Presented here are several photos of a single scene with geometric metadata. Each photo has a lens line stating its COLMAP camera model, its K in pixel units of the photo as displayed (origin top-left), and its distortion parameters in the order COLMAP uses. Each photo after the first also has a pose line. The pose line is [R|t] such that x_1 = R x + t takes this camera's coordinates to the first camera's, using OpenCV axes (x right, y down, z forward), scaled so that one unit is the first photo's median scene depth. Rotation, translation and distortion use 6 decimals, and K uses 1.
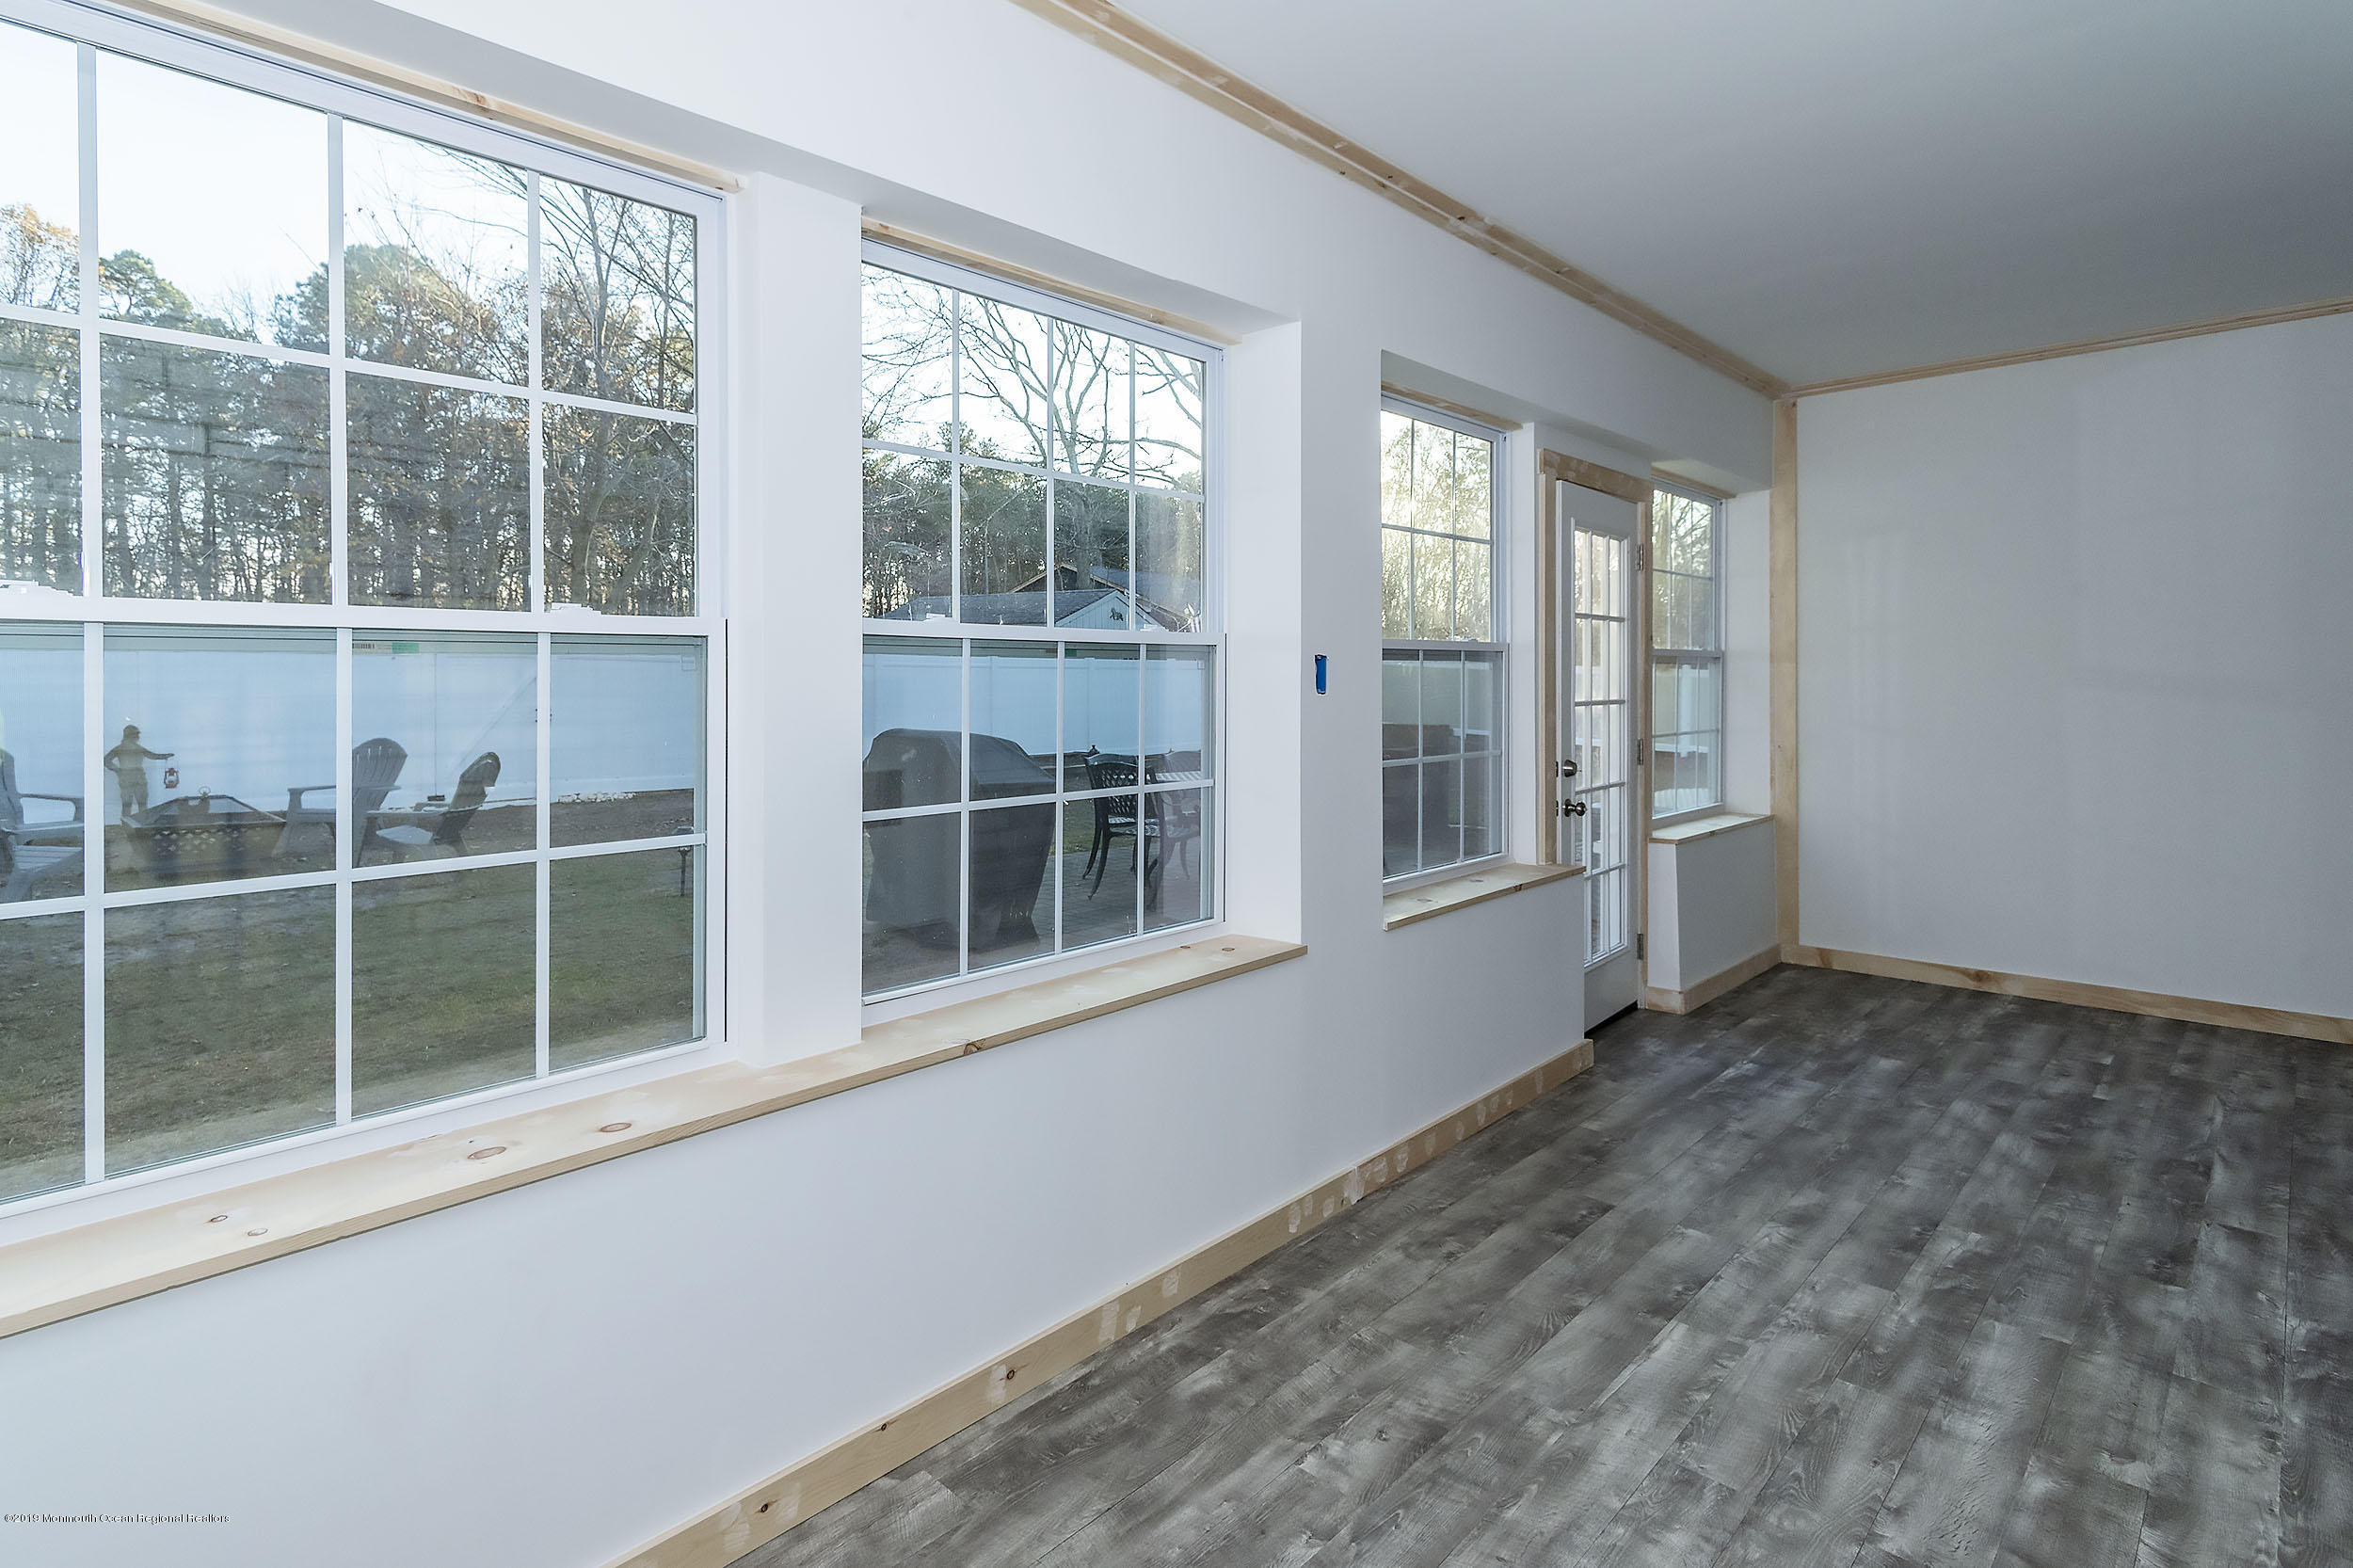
lens RADIAL K [[1165.3, 0, 1158.4], [0, 1165.3, 722.8], [0, 0, 1]] dist [0.005171, -0.002280]
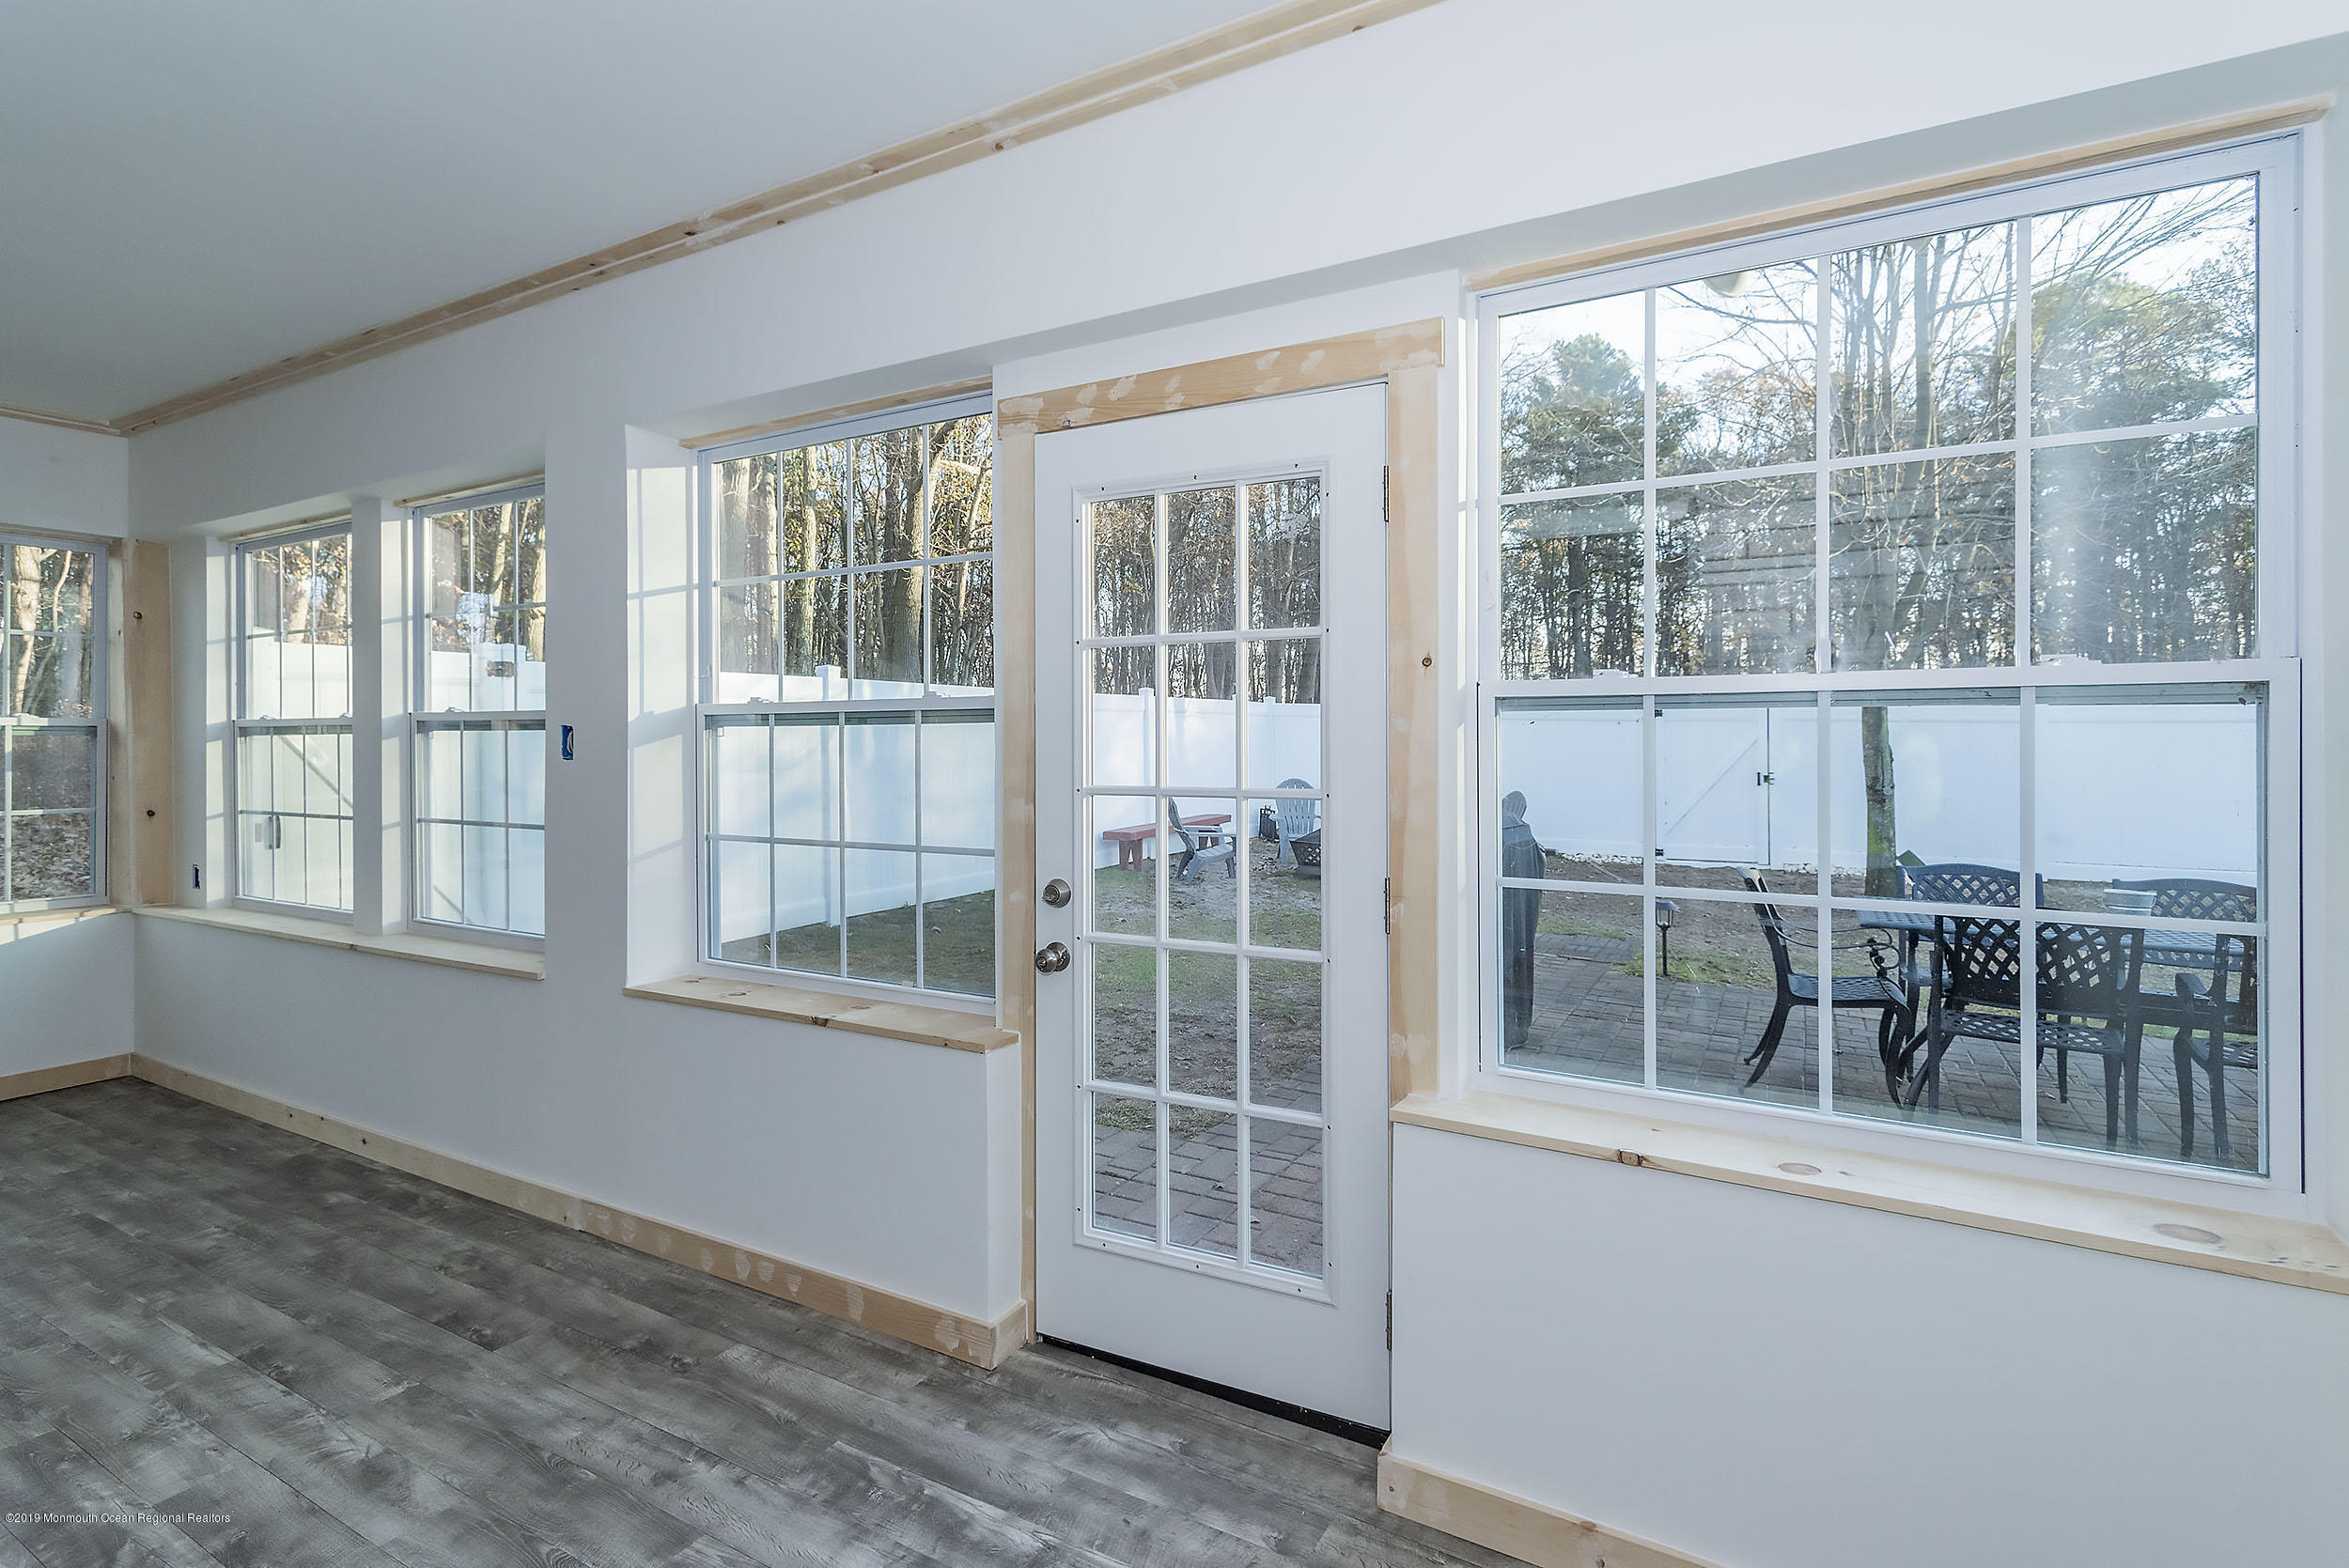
lens RADIAL K [[1163.2, 0, 1156.4], [0, 1163.2, 722.9], [0, 0, 1]] dist [0.005171, -0.002280]
pose [[0.235804, -0.009366, -0.971755, 1.532462], [-0.038467, 0.999080, -0.018964, -0.068126], [0.971039, 0.041852, 0.235227, 1.412231]]
